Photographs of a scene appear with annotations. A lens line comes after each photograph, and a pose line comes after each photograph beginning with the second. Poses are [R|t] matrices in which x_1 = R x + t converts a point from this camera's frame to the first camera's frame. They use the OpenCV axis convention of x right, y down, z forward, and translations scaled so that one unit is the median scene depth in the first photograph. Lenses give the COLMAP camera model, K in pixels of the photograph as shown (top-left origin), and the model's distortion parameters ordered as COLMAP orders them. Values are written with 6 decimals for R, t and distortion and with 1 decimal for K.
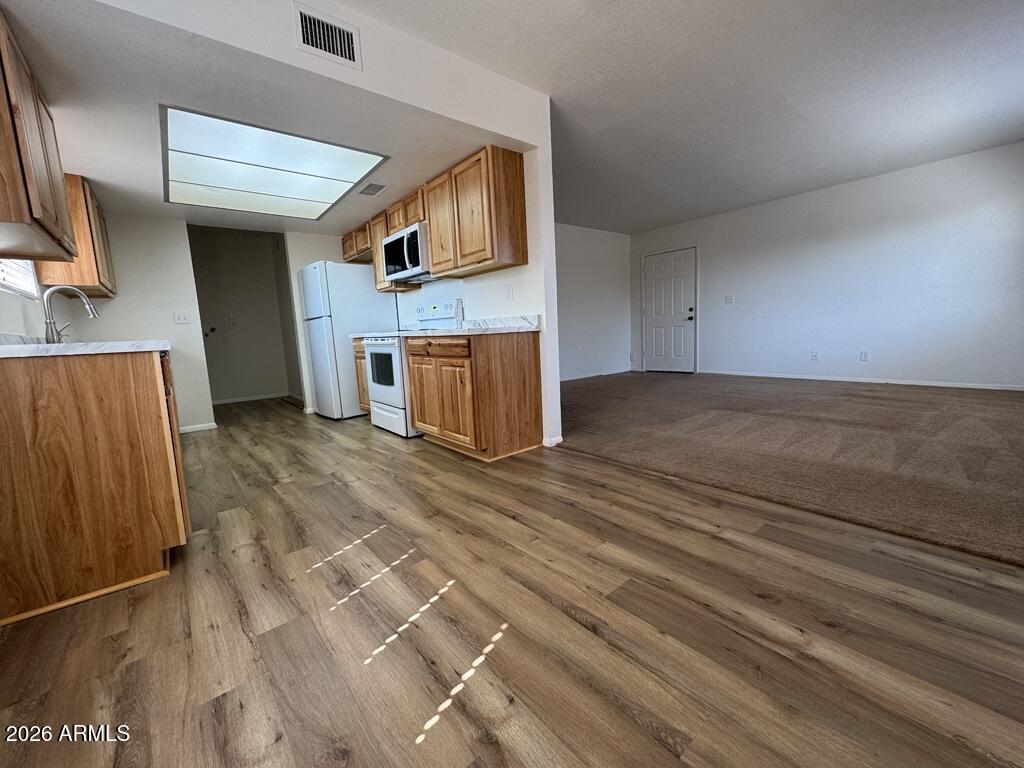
lens RADIAL K [[414.9, 0, 510.4], [0, 414.9, 384.1], [0, 0, 1]] dist [-0.001021, -0.000248]
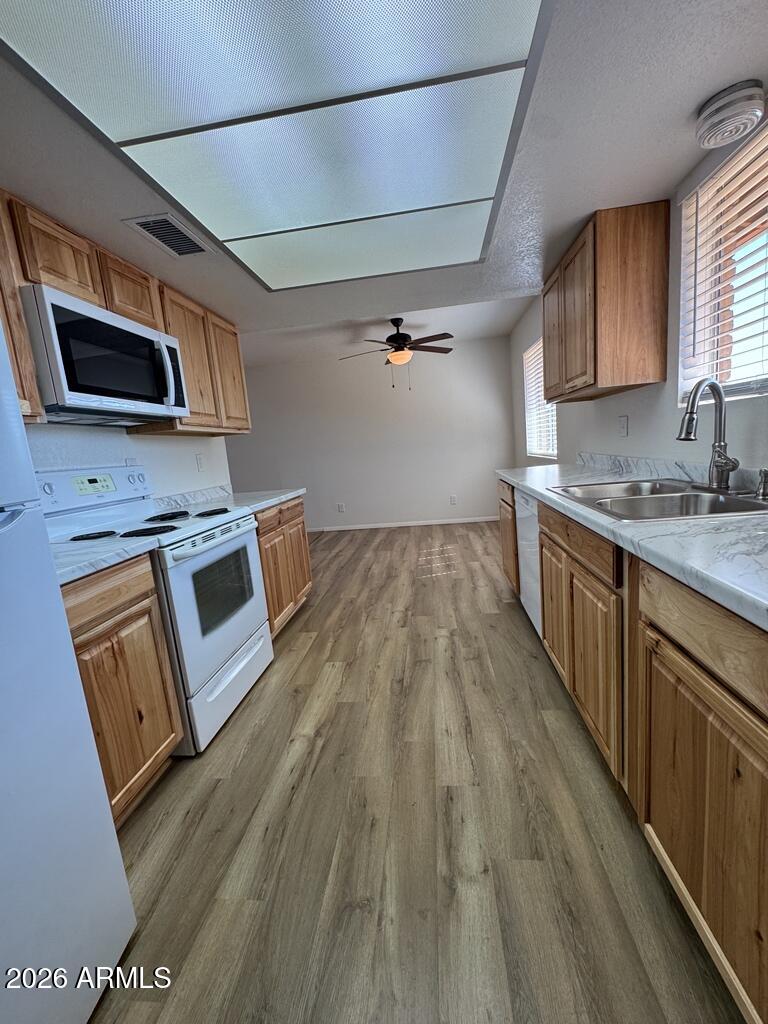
lens RADIAL K [[414.9, 0, 384.0], [0, 414.9, 512.0], [0, 0, 1]] dist [-0.001021, -0.000248]
pose [[-0.685231, -0.004169, 0.728314, -1.005447], [0.213239, 0.955016, 0.206091, -0.233588], [-0.696411, 0.296525, -0.653517, 1.438261]]
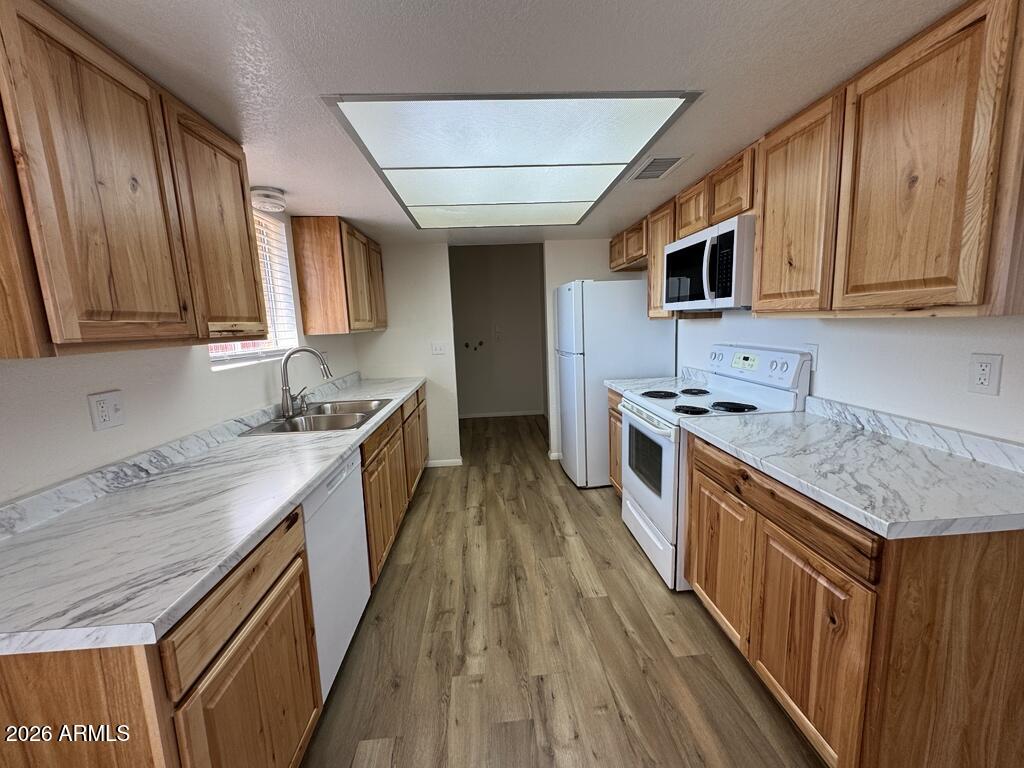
lens RADIAL K [[414.9, 0, 510.4], [0, 414.9, 384.1], [0, 0, 1]] dist [-0.001021, -0.000248]
pose [[0.810976, 0.102422, -0.576044, -0.148985], [-0.074816, 0.994629, 0.071519, -0.218351], [0.580276, -0.014903, 0.814284, 0.450572]]
